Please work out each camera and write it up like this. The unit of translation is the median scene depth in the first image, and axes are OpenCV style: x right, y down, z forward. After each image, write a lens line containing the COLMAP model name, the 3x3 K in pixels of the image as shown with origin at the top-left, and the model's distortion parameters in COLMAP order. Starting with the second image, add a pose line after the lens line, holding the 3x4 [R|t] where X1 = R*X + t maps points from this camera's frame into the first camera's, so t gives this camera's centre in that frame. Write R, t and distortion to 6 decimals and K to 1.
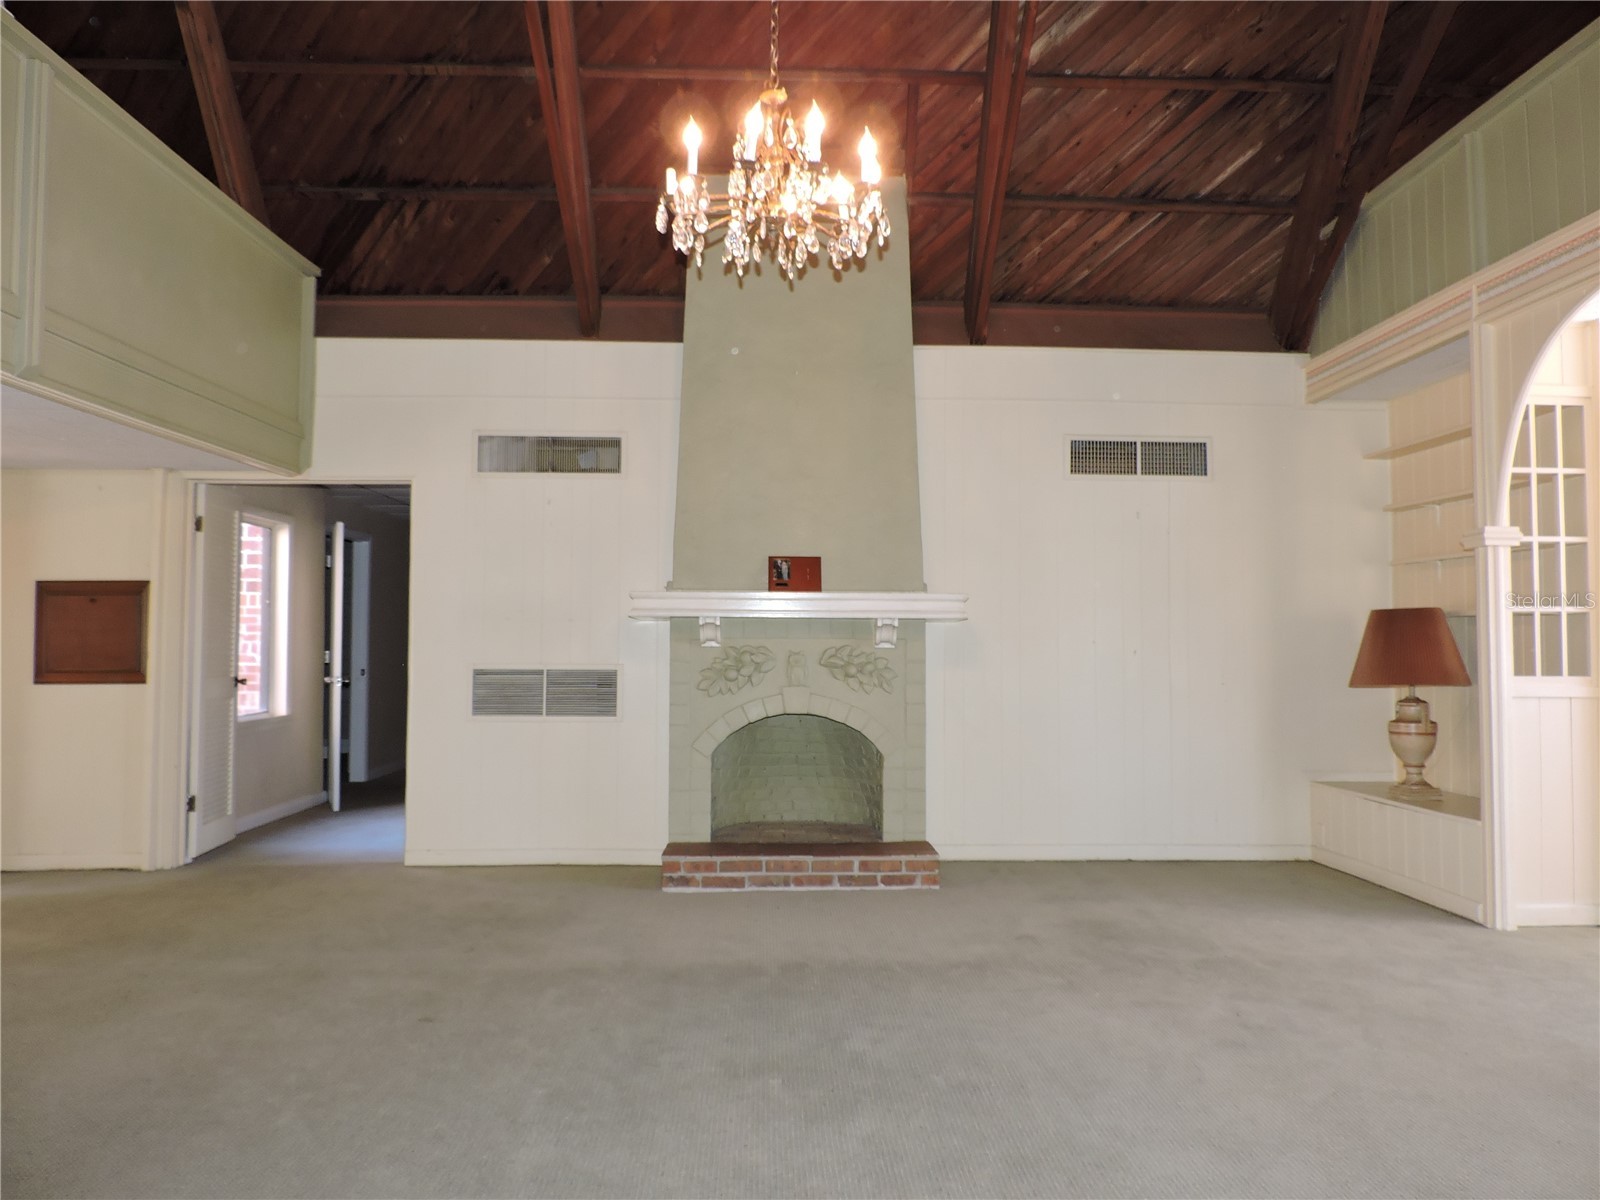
lens RADIAL K [[1145.7, 0, 800.0], [0, 1145.7, 600.0], [0, 0, 1]] dist [-0.017018, -0.000272]
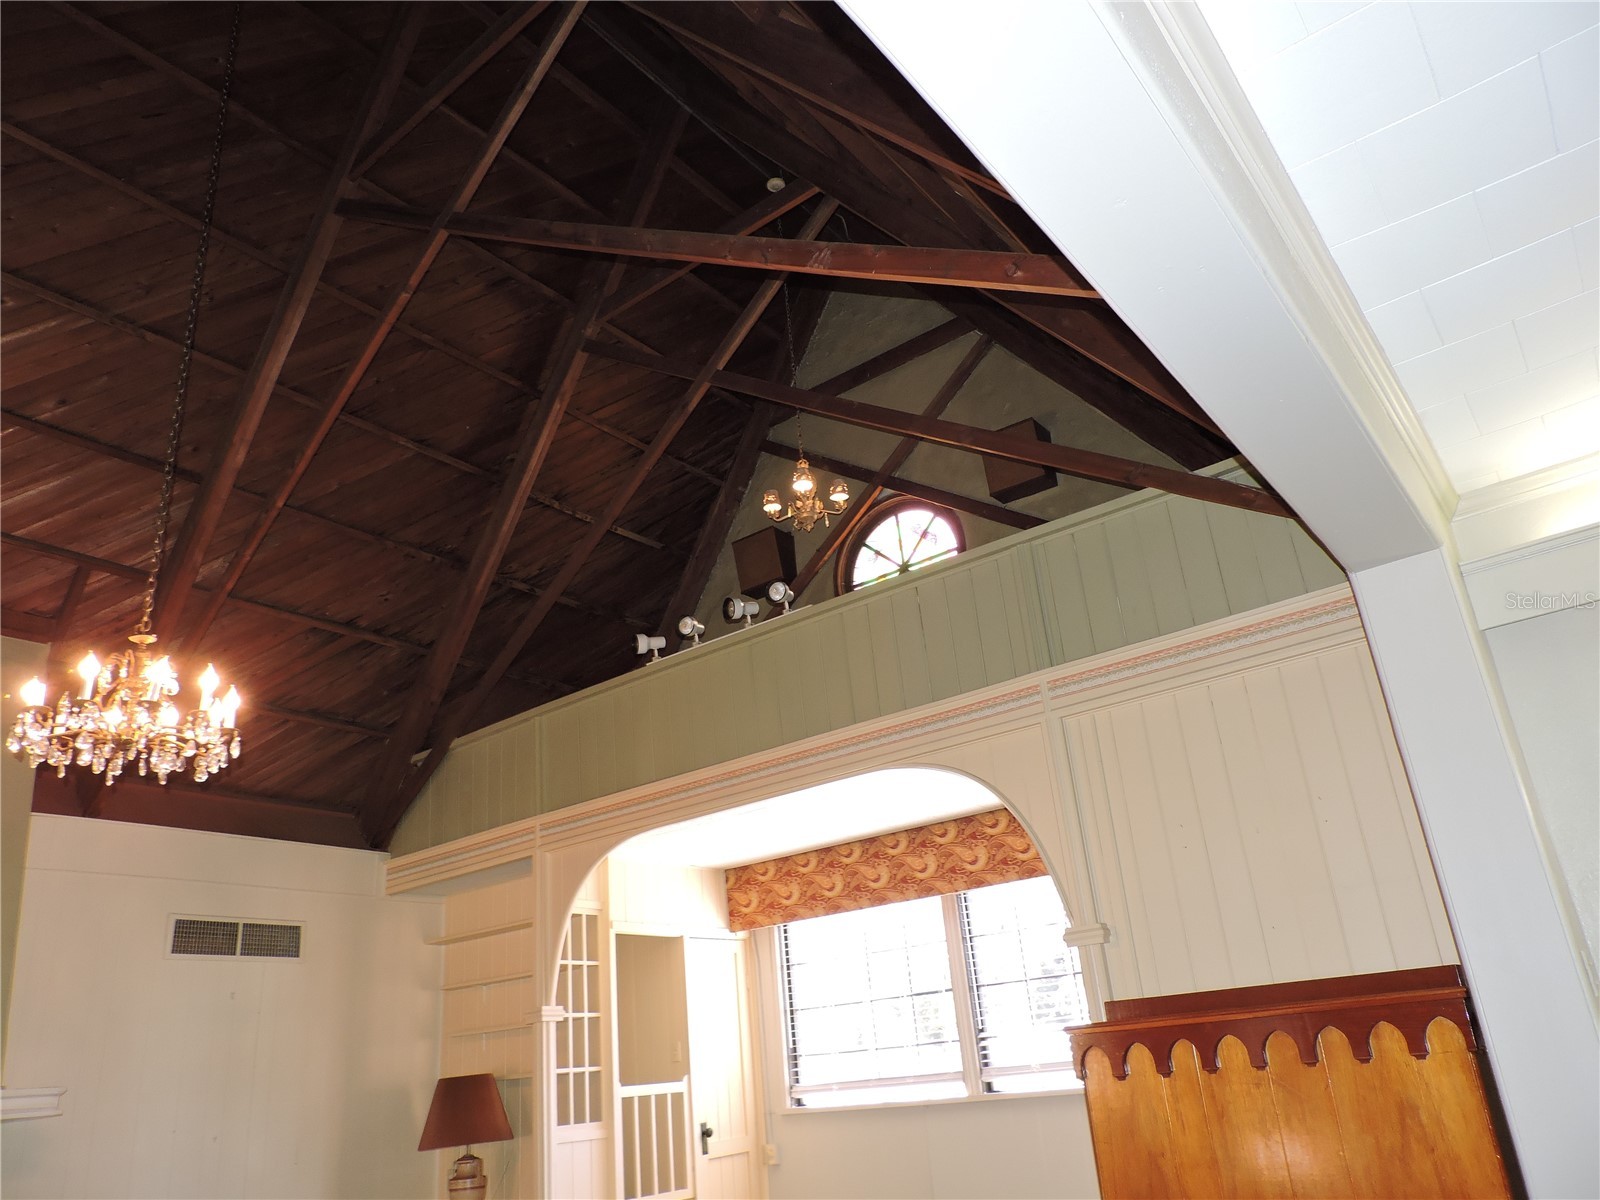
lens RADIAL K [[1145.7, 0, 800.0], [0, 1145.7, 600.0], [0, 0, 1]] dist [-0.017018, -0.000272]
pose [[0.634343, 0.240459, 0.734703, -0.260041], [0.057952, 0.932927, -0.355371, -0.013009], [-0.770876, 0.268004, 0.577861, -0.114906]]
